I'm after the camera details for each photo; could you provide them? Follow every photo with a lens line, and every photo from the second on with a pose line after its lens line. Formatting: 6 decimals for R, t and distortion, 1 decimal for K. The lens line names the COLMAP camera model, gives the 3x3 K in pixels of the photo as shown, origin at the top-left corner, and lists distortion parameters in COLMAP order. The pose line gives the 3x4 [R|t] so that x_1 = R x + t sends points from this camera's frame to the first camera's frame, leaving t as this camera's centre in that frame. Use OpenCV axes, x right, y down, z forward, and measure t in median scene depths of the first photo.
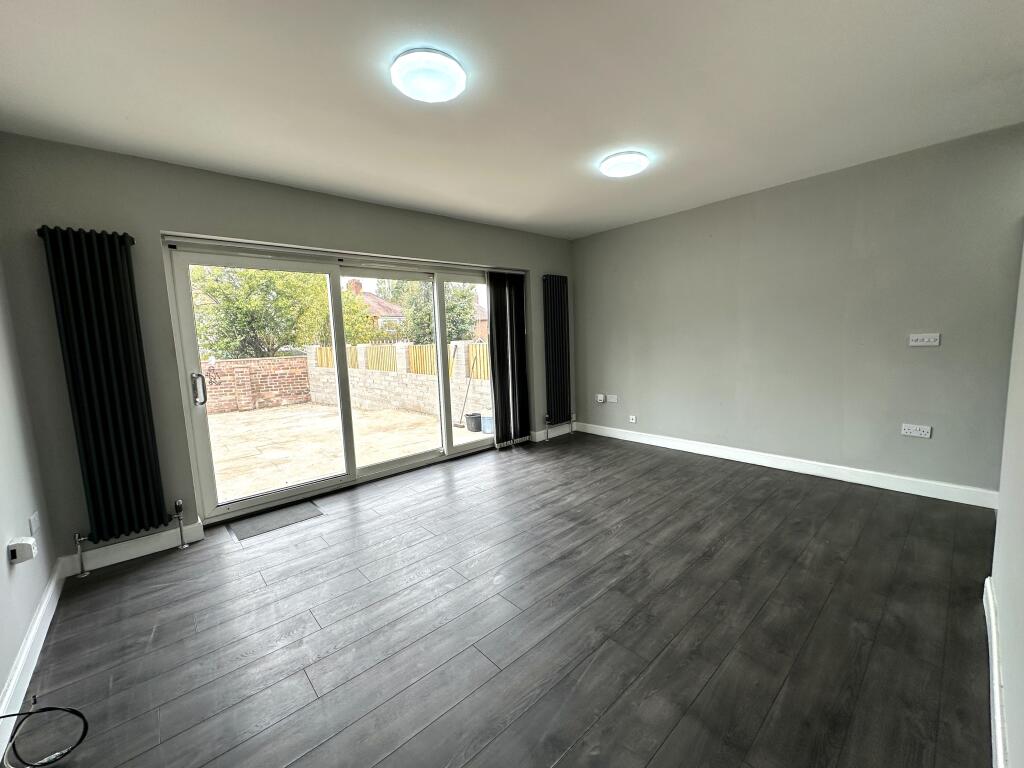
lens RADIAL K [[420.4, 0, 528.4], [0, 420.4, 385.3], [0, 0, 1]] dist [-0.002185, -0.000102]
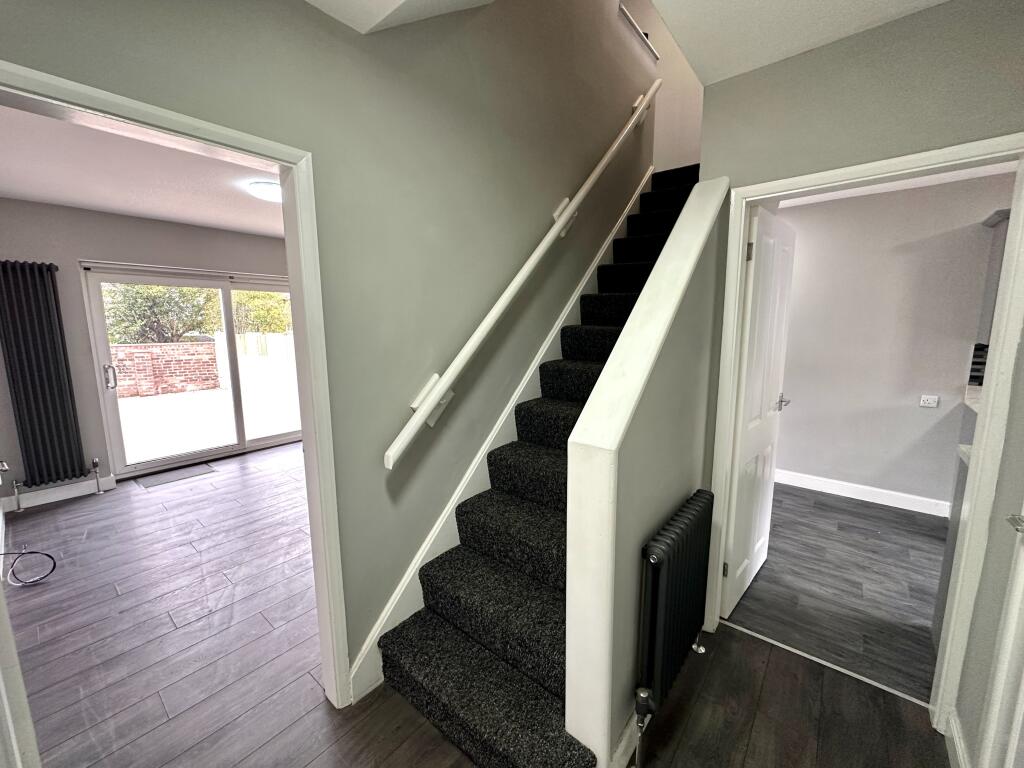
lens RADIAL K [[408.8, 0, 512.0], [0, 408.8, 384.0], [0, 0, 1]] dist [0.003403, 0.000030]
pose [[0.990668, 0.010870, 0.135865, 0.252298], [-0.014147, 0.999631, 0.023175, -0.014209], [-0.135563, -0.024881, 0.990456, -0.388794]]
